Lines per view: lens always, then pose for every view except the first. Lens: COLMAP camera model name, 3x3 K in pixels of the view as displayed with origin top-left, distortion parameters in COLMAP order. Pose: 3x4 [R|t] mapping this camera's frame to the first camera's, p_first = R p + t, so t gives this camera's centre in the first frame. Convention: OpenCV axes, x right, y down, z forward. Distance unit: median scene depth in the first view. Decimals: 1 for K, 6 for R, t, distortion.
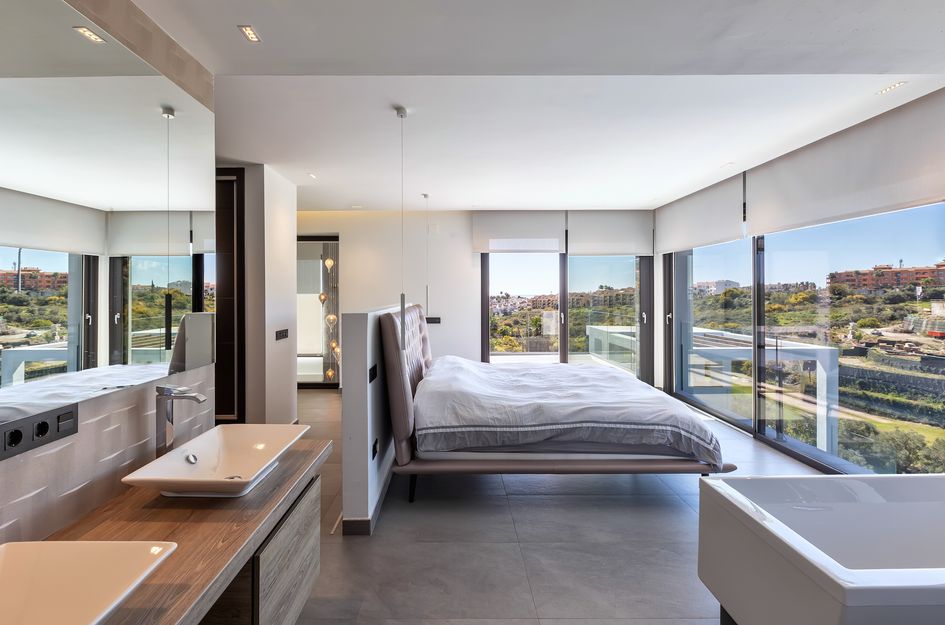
lens RADIAL K [[452.2, 0, 465.3], [0, 452.2, 291.9], [0, 0, 1]] dist [-0.001769, -0.000280]
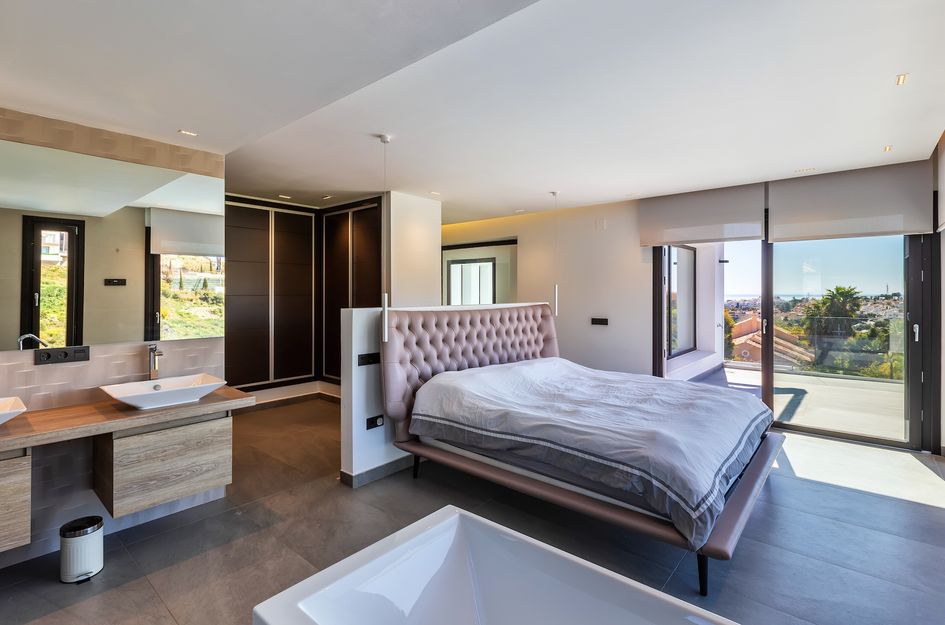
lens RADIAL K [[452.2, 0, 465.3], [0, 452.2, 291.9], [0, 0, 1]] dist [-0.001769, -0.000280]
pose [[0.752775, 0.003221, -0.658270, 0.733217], [-0.000231, 0.999989, 0.004630, -0.005838], [0.658277, -0.003333, 0.752768, 0.236369]]
